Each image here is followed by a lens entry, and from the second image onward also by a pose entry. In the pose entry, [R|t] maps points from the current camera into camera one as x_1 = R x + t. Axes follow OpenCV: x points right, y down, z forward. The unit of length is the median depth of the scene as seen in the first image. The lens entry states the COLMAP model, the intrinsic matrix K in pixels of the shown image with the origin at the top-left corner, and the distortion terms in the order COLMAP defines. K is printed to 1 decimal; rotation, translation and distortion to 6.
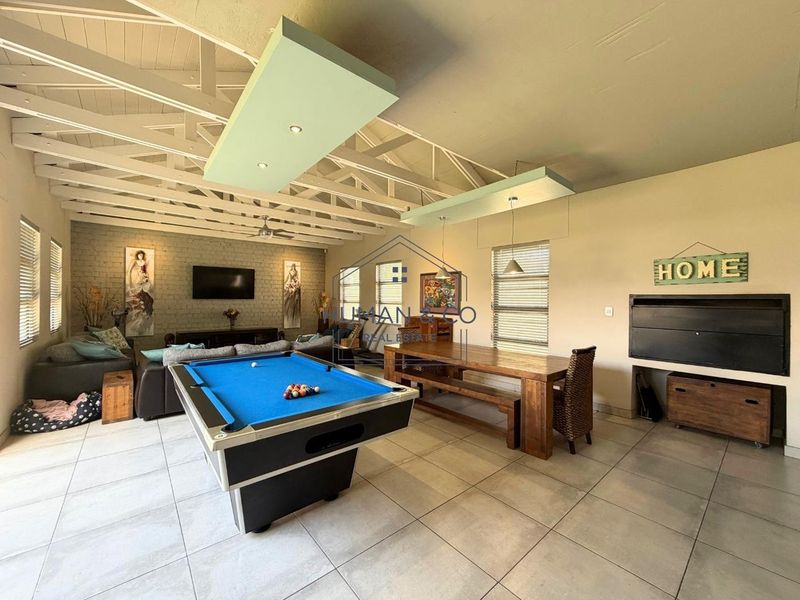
lens RADIAL K [[318.7, 0, 399.1], [0, 318.7, 300.3], [0, 0, 1]] dist [-0.000299, -0.000751]
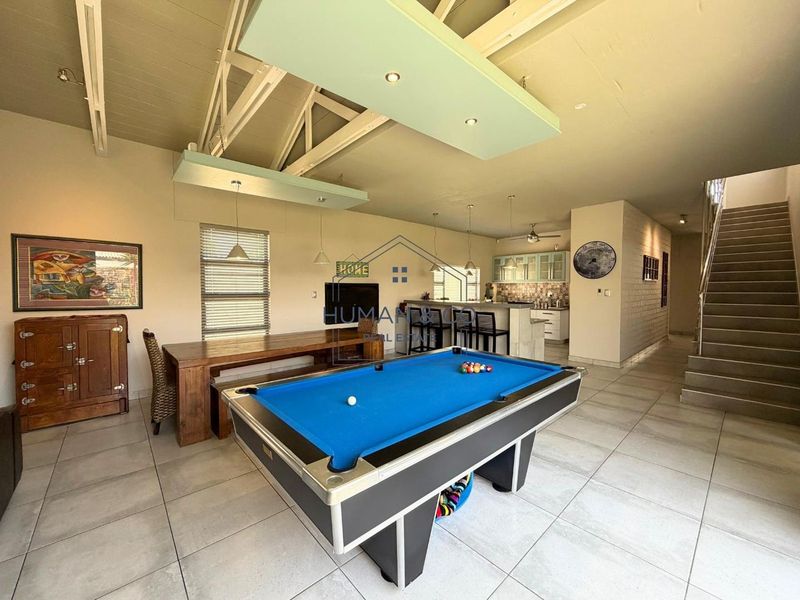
lens RADIAL K [[318.7, 0, 396.8], [0, 318.7, 295.8], [0, 0, 1]] dist [-0.000299, -0.000751]
pose [[-0.034311, -0.026974, 0.999047, -0.427675], [0.004685, 0.999620, 0.027151, 0.002568], [-0.999400, 0.005612, -0.034172, 0.394729]]
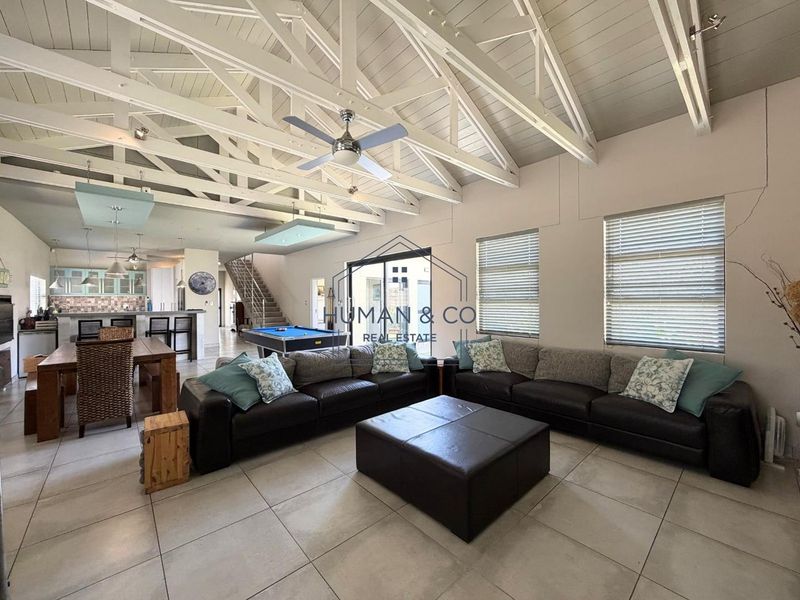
lens RADIAL K [[318.7, 0, 398.9], [0, 318.7, 299.0], [0, 0, 1]] dist [-0.000299, -0.000751]
pose [[-0.999464, 0.001754, -0.032694, -0.398012], [0.001644, 0.999993, 0.003407, -0.002121], [0.032700, 0.003352, -0.999460, 1.214901]]
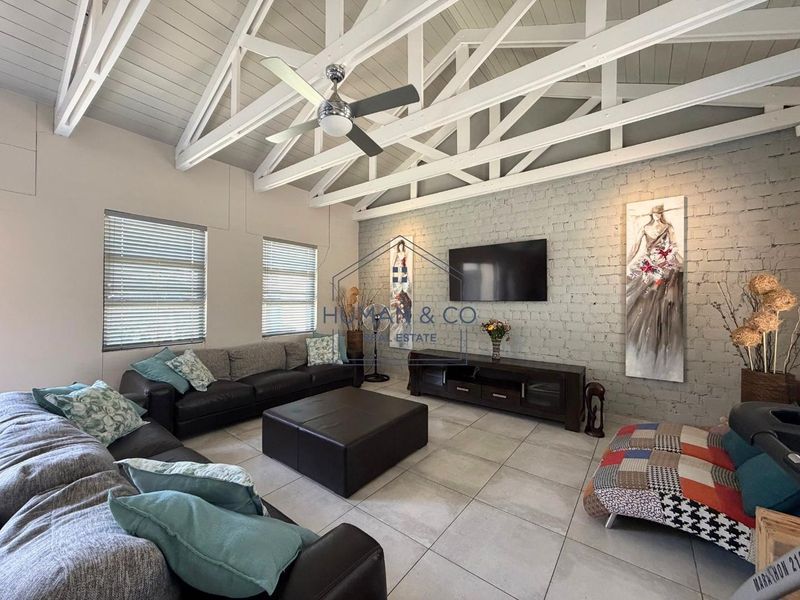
lens RADIAL K [[318.7, 0, 395.2], [0, 318.7, 301.1], [0, 0, 1]] dist [-0.000299, -0.000751]
pose [[0.204598, -0.006367, -0.978825, -0.041893], [-0.008711, 0.999927, -0.008325, 0.002166], [0.978807, 0.010229, 0.204528, 0.828703]]
